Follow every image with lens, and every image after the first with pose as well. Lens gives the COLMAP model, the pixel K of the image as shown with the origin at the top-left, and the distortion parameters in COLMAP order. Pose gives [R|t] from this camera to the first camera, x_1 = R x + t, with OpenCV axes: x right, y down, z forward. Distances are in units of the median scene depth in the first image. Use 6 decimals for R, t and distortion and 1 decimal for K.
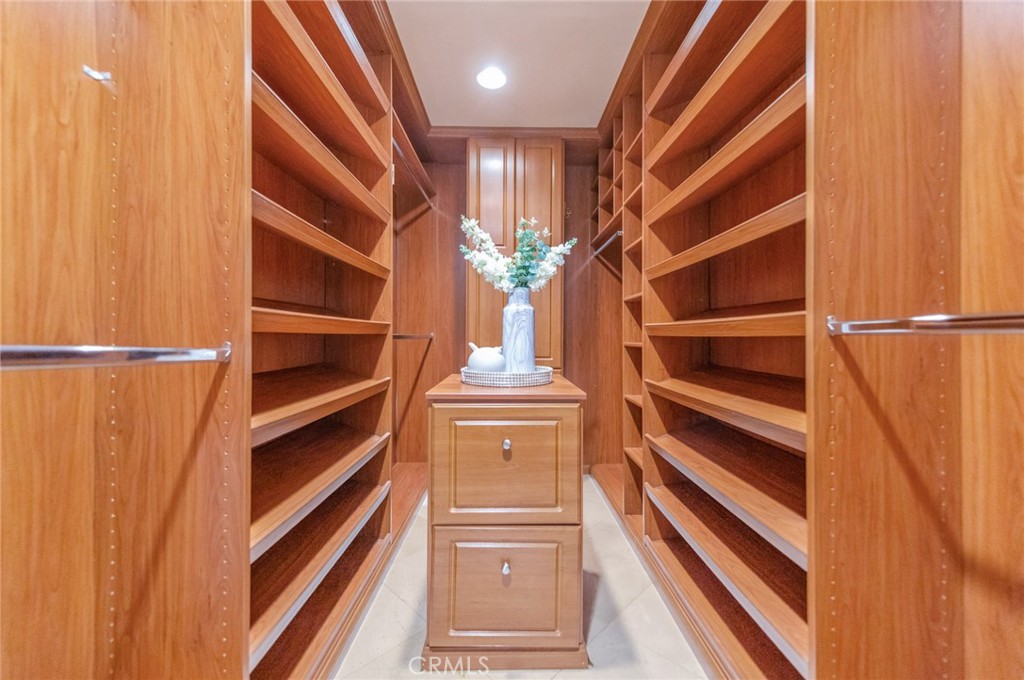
lens RADIAL K [[401.7, 0, 511.4], [0, 401.7, 335.5], [0, 0, 1]] dist [0.015601, -0.003845]
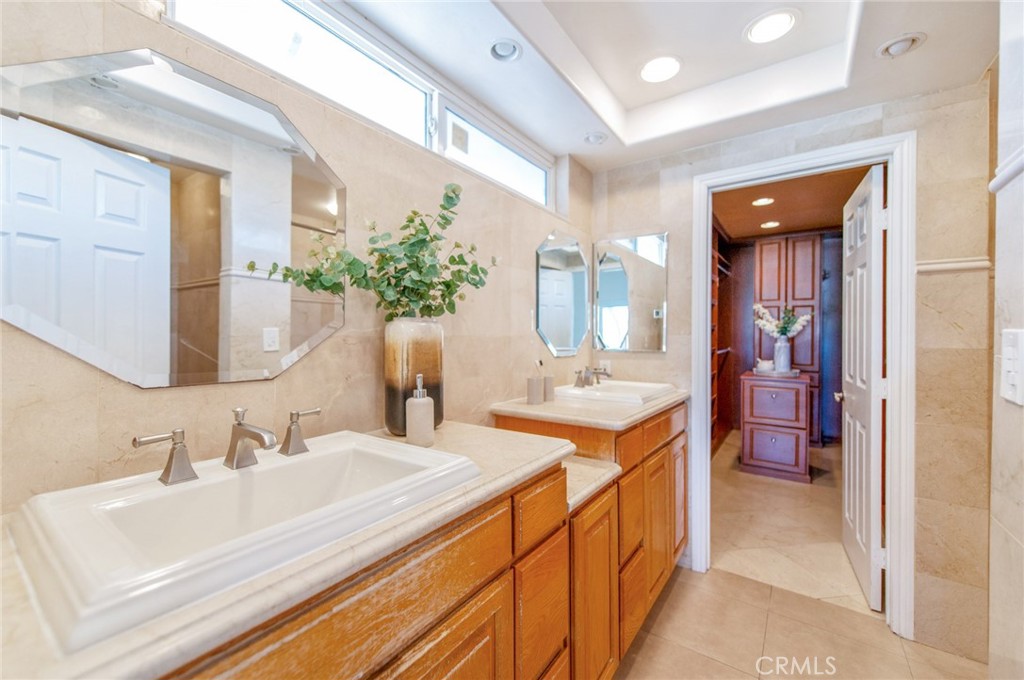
lens RADIAL K [[401.7, 0, 517.5], [0, 401.7, 340.9], [0, 0, 1]] dist [0.015601, -0.003845]
pose [[0.814065, 0.000725, -0.580774, 0.130524], [-0.000049, 0.999999, 0.001181, -0.090563], [0.580774, -0.000933, 0.814064, -1.818017]]
